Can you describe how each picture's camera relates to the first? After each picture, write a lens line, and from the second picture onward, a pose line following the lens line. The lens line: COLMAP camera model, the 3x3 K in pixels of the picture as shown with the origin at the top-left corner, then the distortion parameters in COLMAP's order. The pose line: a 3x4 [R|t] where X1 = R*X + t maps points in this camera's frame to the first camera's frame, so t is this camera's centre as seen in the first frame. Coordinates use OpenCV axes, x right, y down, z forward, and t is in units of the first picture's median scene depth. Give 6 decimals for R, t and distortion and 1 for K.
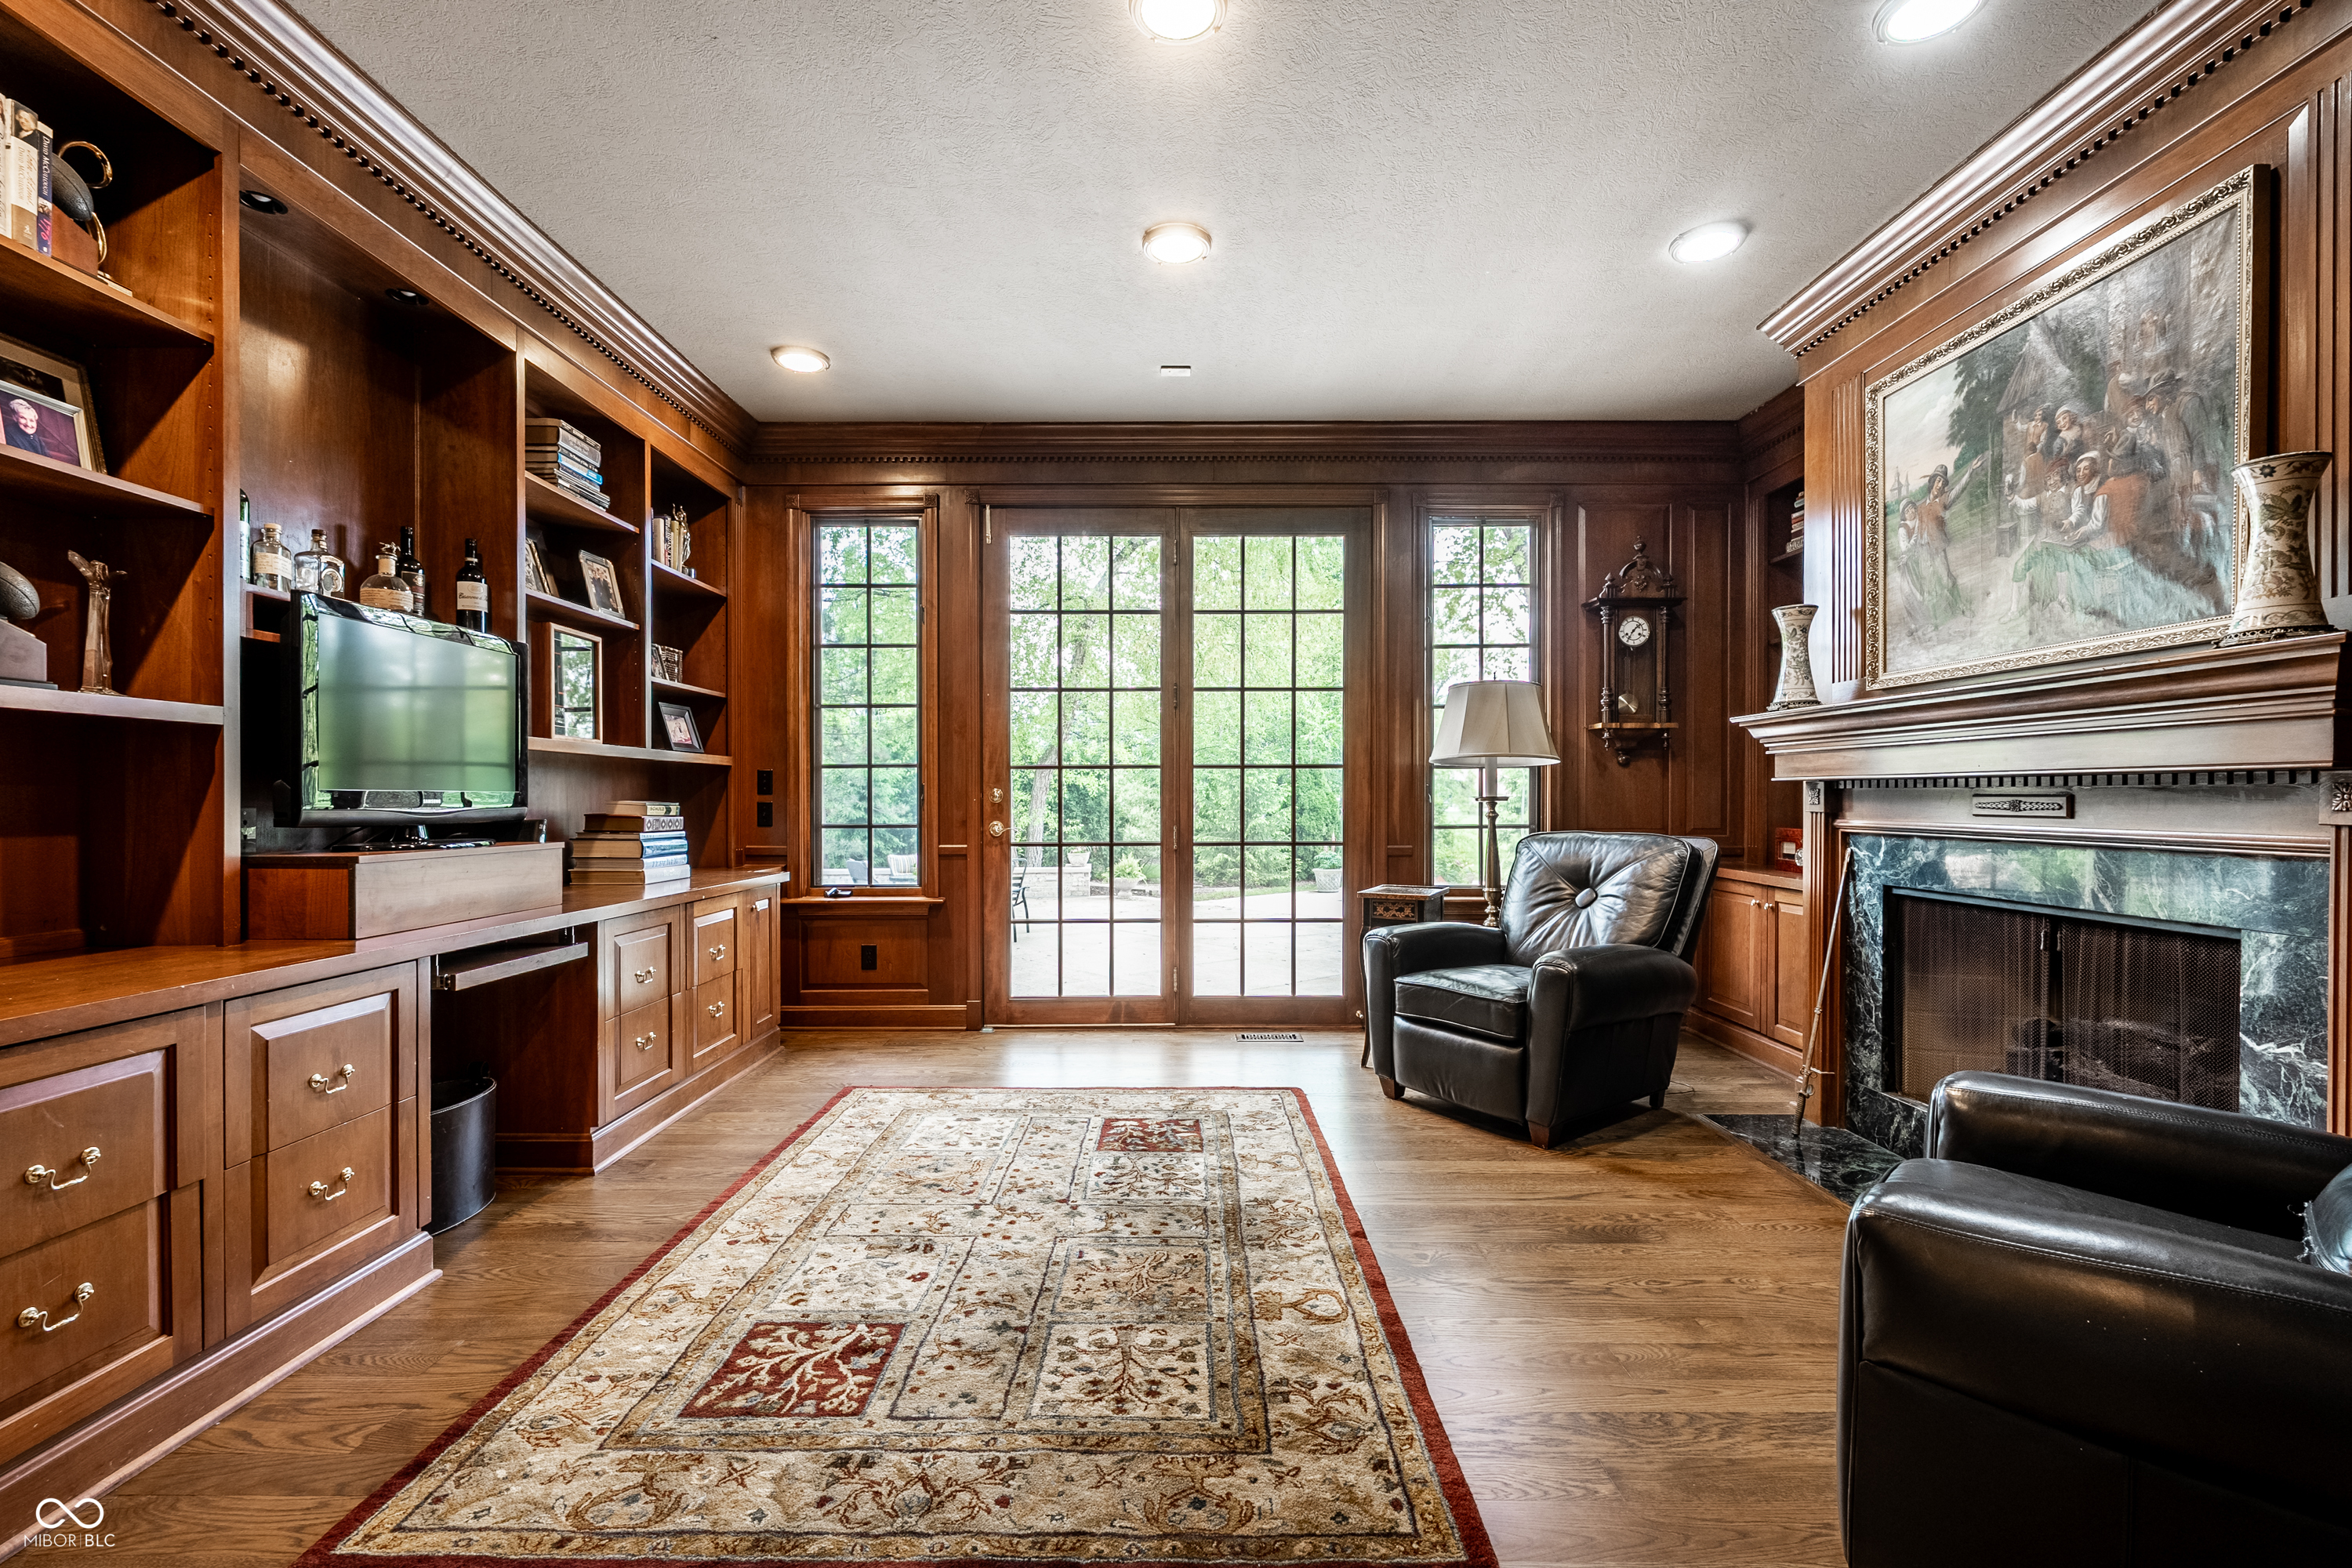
lens RADIAL K [[1043.2, 0, 1172.0], [0, 1043.2, 790.7], [0, 0, 1]] dist [-0.002787, 0.000177]
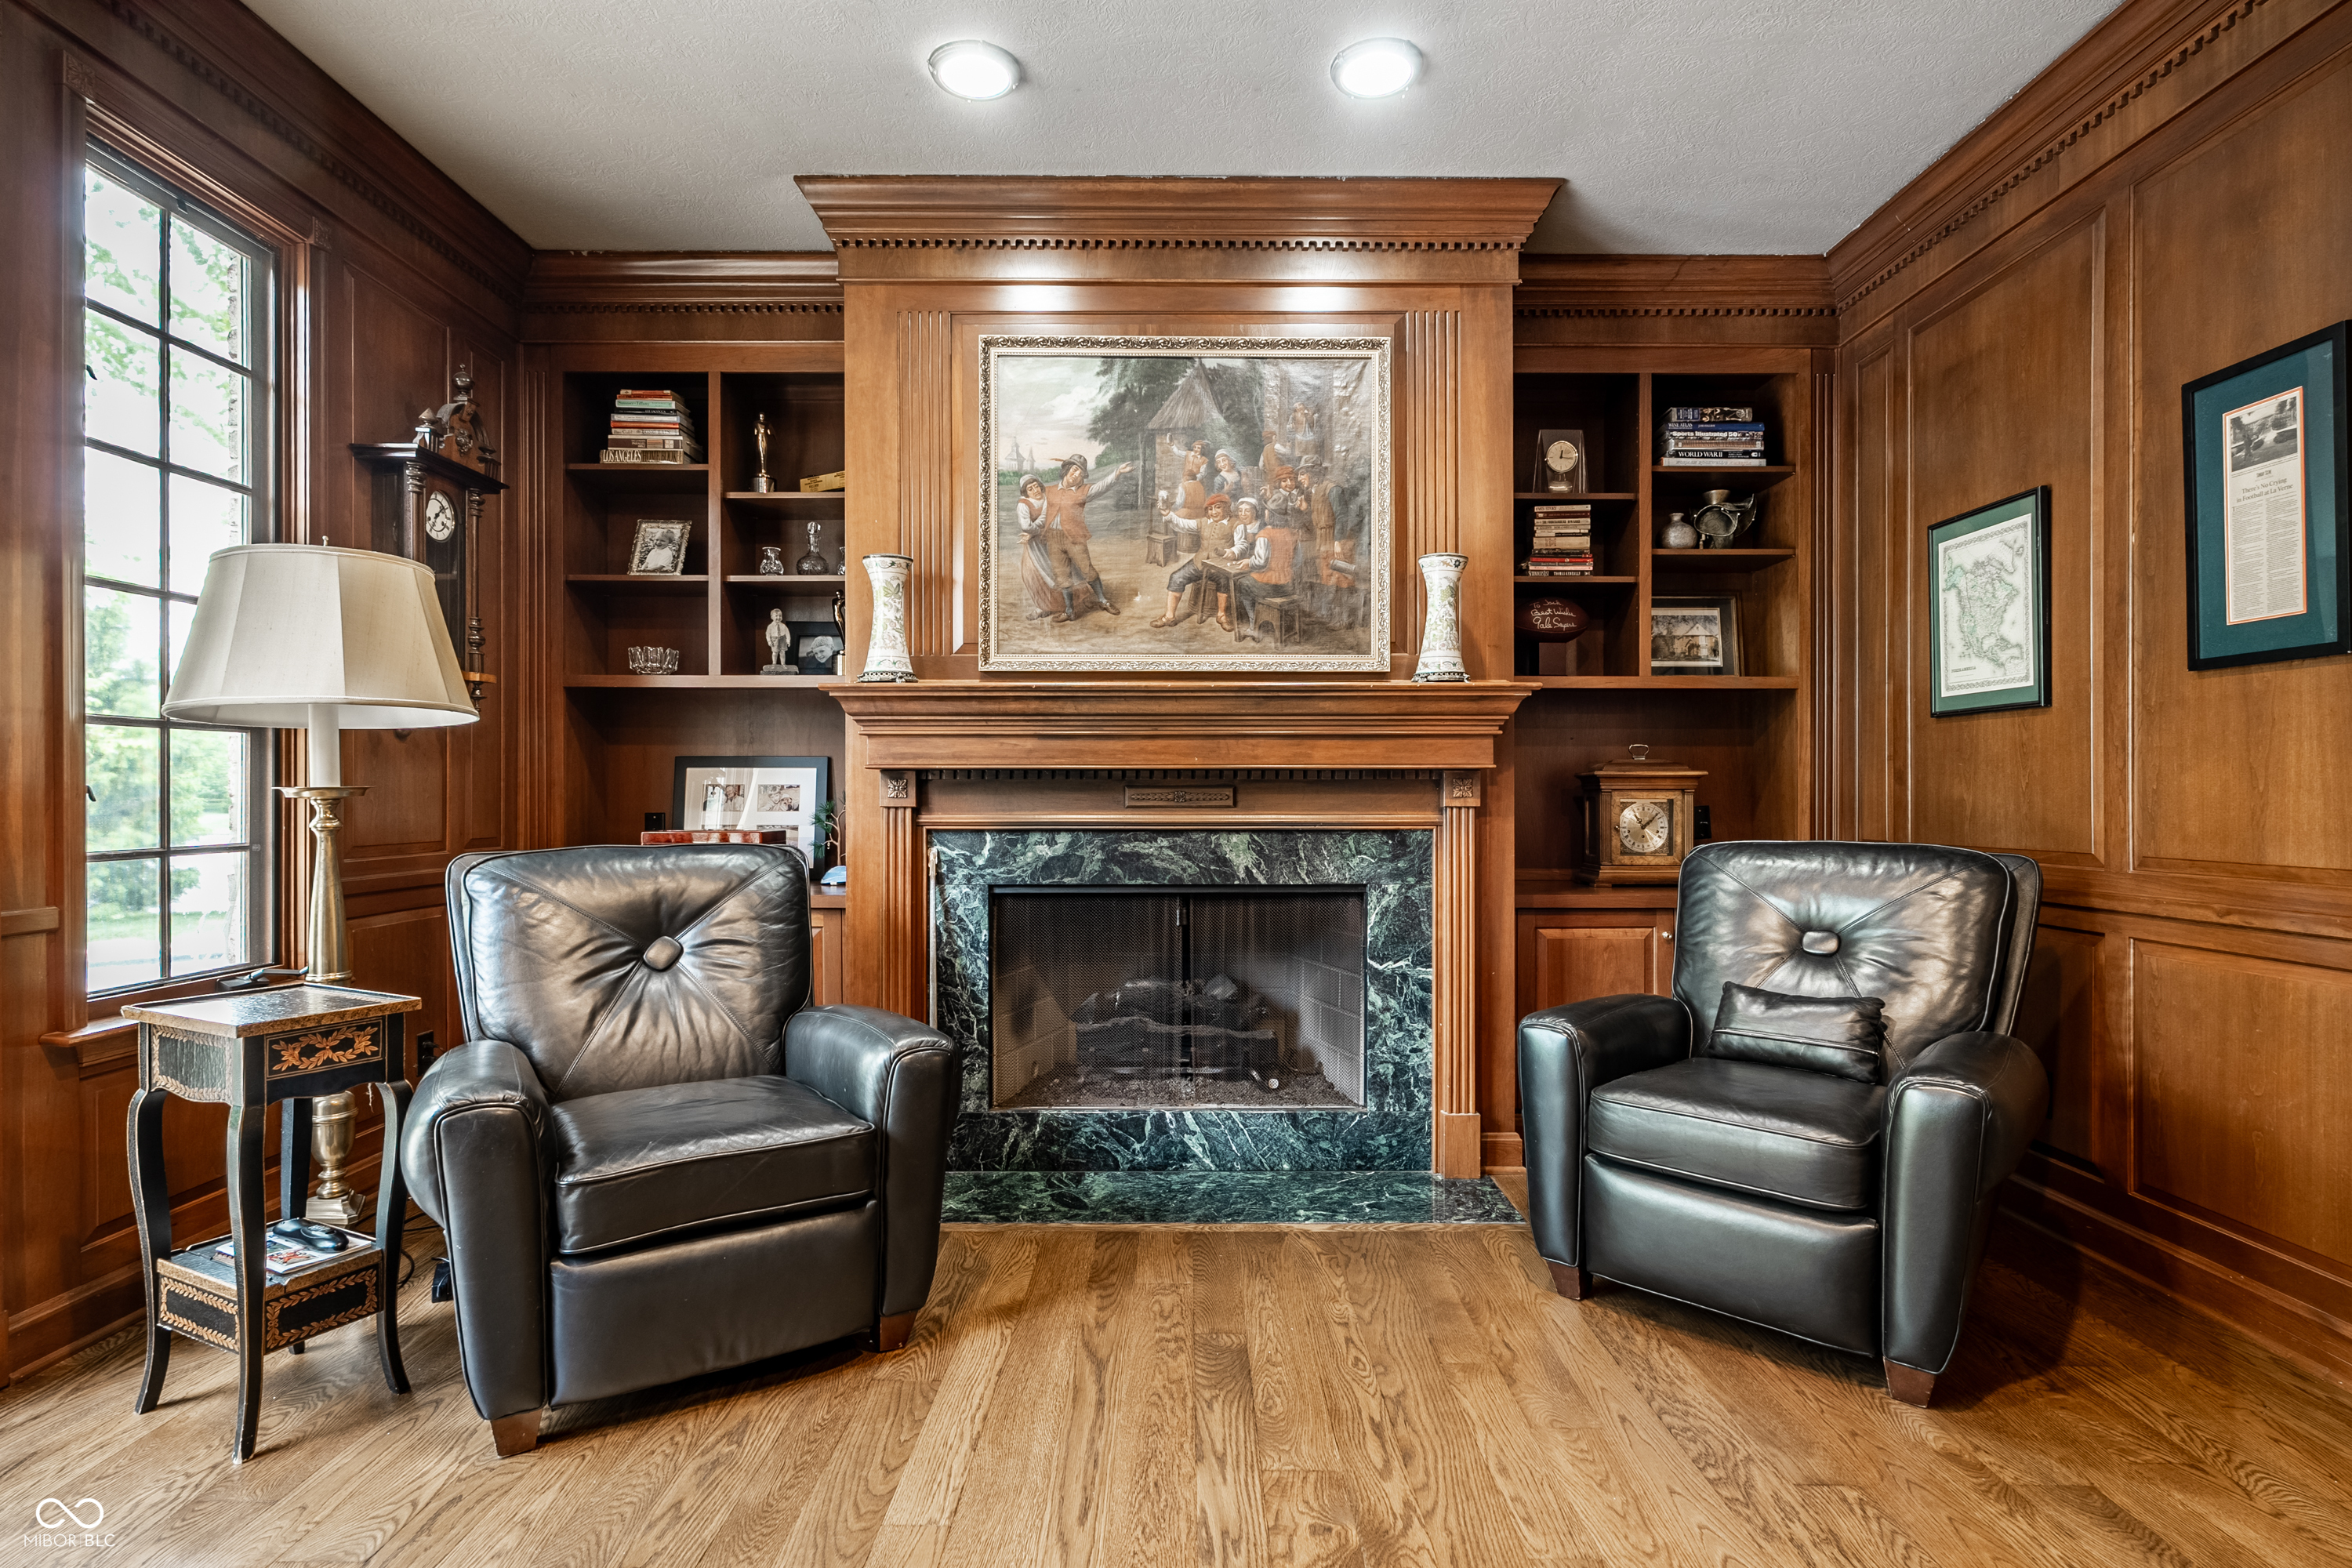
lens RADIAL K [[1154.4, 0, 1181.4], [0, 1154.4, 796.7], [0, 0, 1]] dist [-0.002281, -0.000196]
pose [[-0.006777, 0.001419, 0.999976, -0.366187], [-0.003995, 0.999991, -0.001446, 0.014836], [-0.999969, -0.004004, -0.006772, 0.916380]]
